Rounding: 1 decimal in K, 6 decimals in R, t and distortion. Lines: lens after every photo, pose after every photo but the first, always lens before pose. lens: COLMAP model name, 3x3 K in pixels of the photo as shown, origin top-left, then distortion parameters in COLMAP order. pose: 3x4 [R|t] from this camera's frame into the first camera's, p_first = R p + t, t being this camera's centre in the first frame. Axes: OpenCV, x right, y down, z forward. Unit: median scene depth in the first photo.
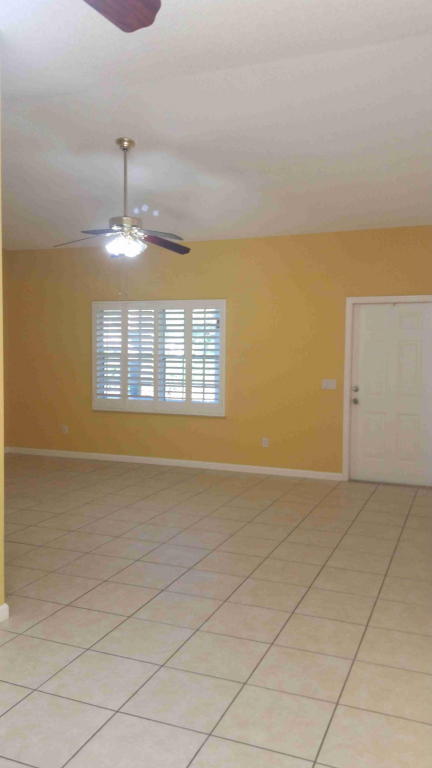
lens RADIAL K [[629.4, 0, 202.7], [0, 629.4, 381.6], [0, 0, 1]] dist [0.096307, -0.163415]
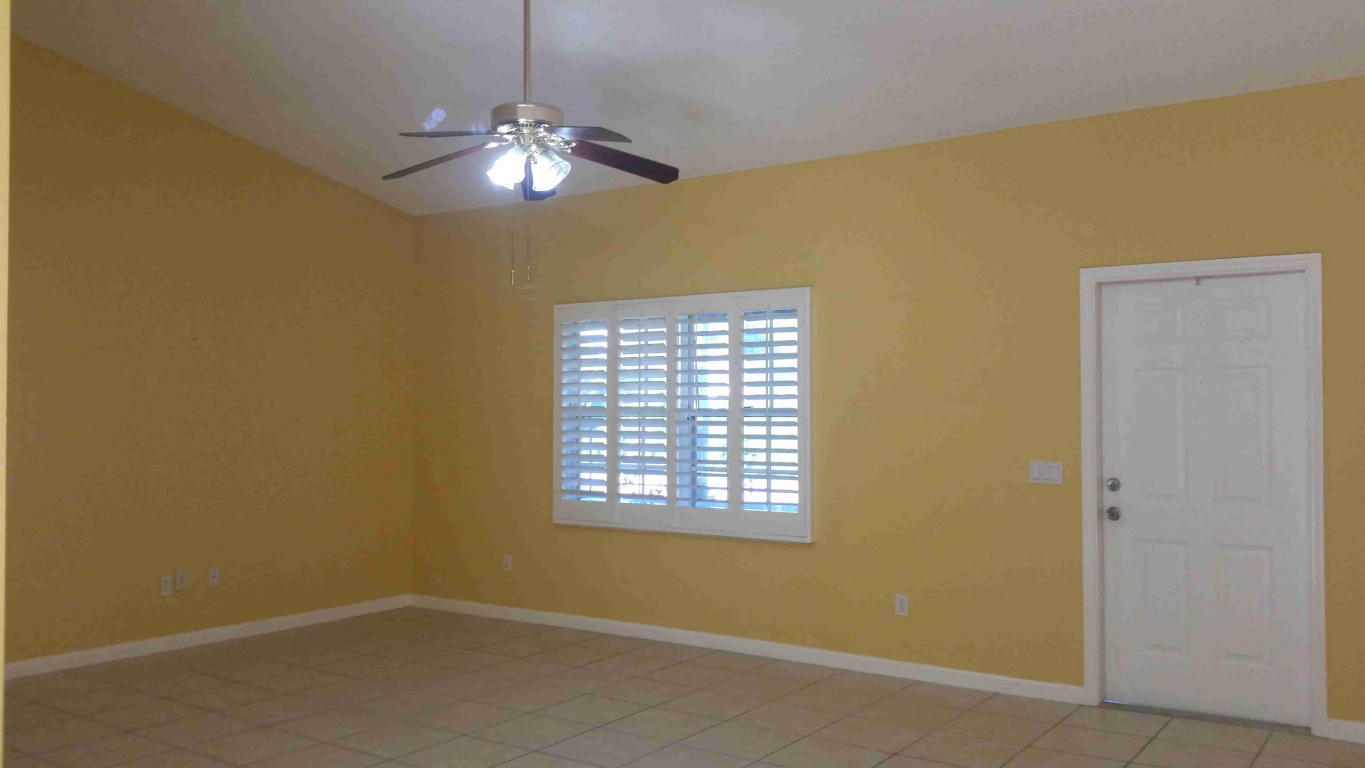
lens RADIAL K [[1118.6, 0, 665.2], [0, 1118.6, 386.6], [0, 0, 1]] dist [0.096307, -0.163415]
pose [[0.969642, -0.014176, -0.244118, 0.131096], [-0.005314, 0.996861, -0.078997, 0.007578], [0.244471, 0.077896, 0.966523, 0.182624]]
